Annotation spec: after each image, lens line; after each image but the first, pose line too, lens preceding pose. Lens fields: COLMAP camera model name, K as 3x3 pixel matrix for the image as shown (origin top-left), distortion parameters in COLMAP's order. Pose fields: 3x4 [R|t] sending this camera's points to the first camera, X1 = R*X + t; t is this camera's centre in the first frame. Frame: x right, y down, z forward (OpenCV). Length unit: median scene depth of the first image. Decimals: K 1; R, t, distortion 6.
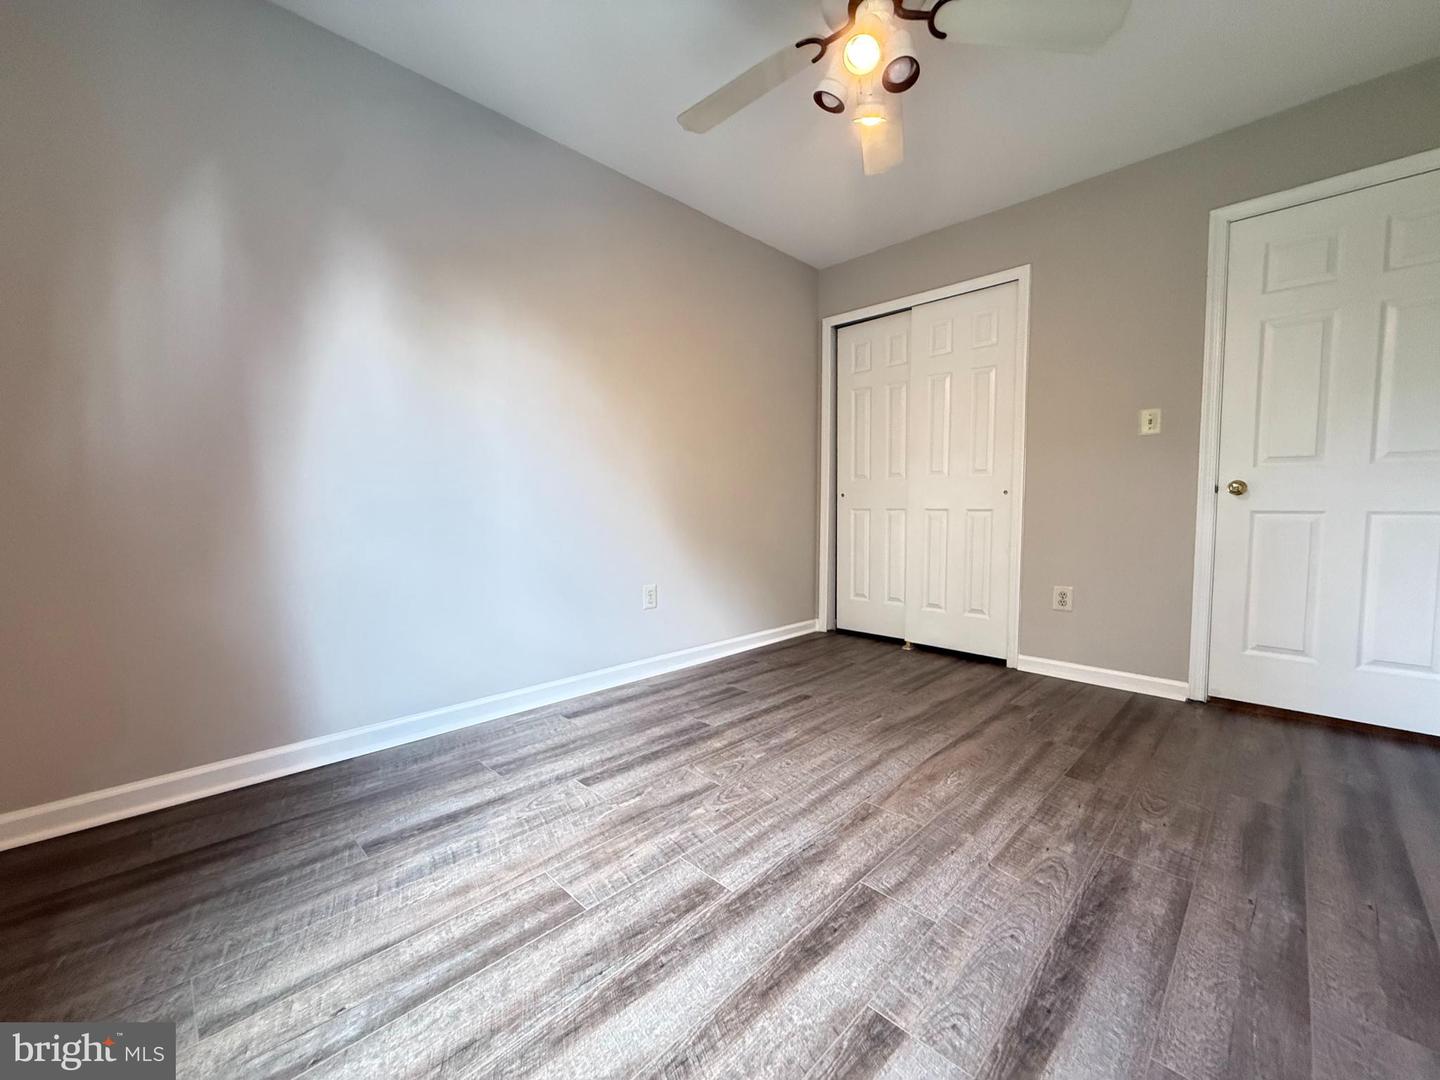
lens RADIAL K [[576.9, 0, 715.5], [0, 576.9, 533.0], [0, 0, 1]] dist [0.000186, 0.000307]
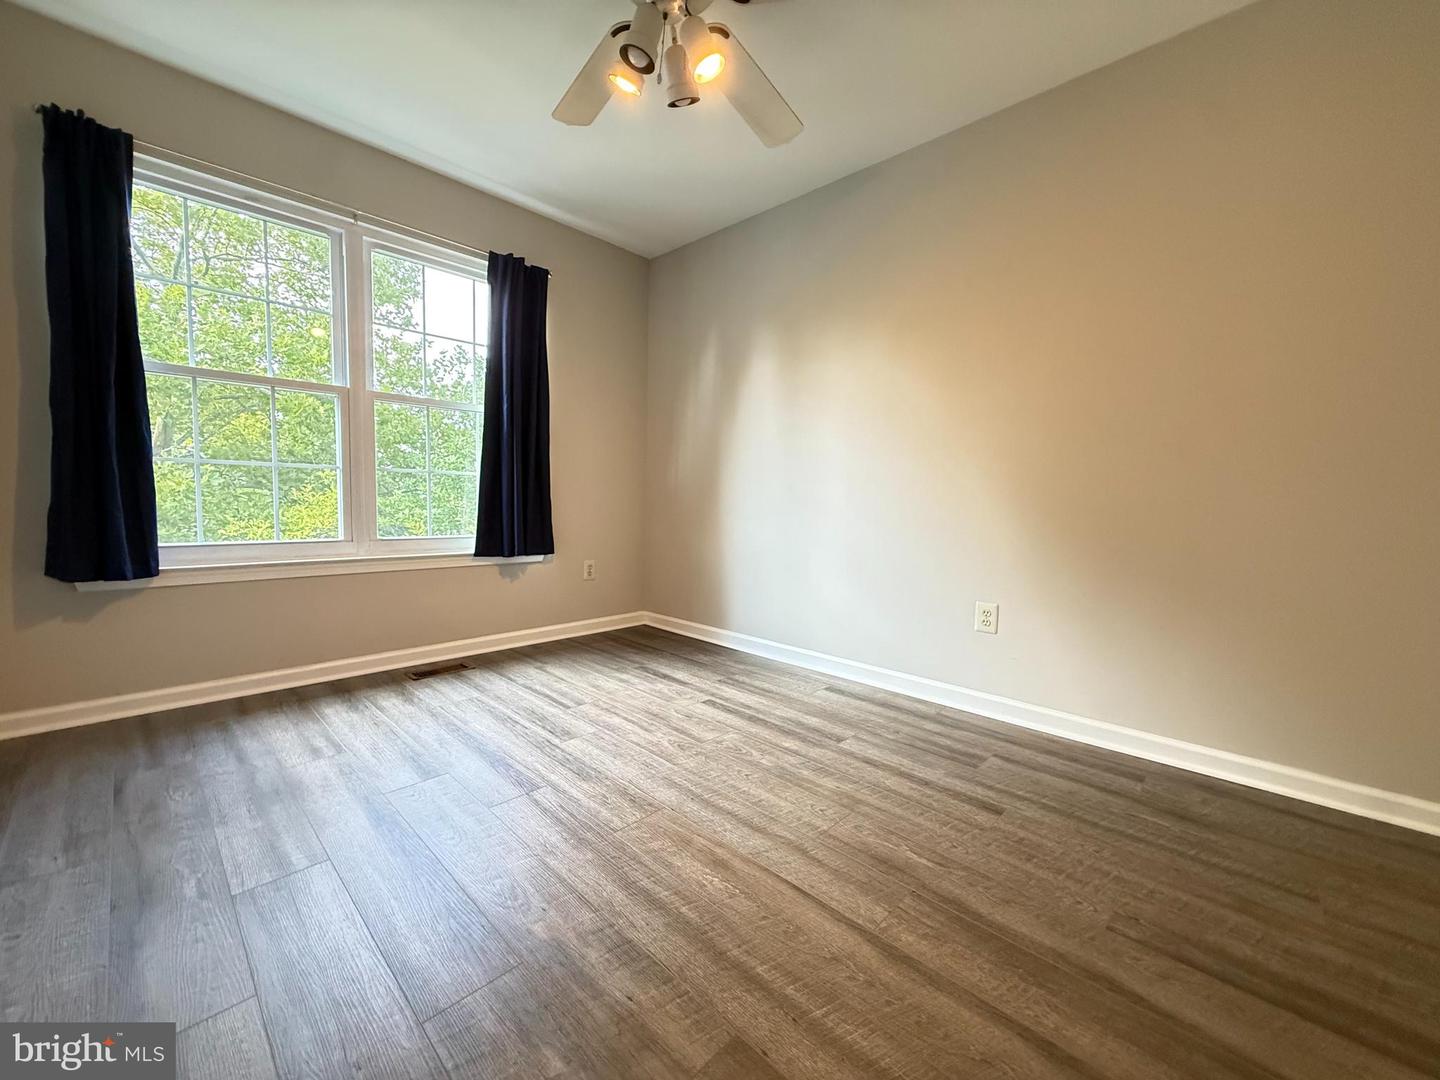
lens RADIAL K [[576.9, 0, 715.1], [0, 576.9, 545.9], [0, 0, 1]] dist [0.000186, 0.000307]
pose [[0.011447, 0.086847, -0.996156, 1.005952], [-0.070979, 0.993779, 0.085824, -0.048701], [0.997412, 0.069724, 0.017540, 0.880247]]
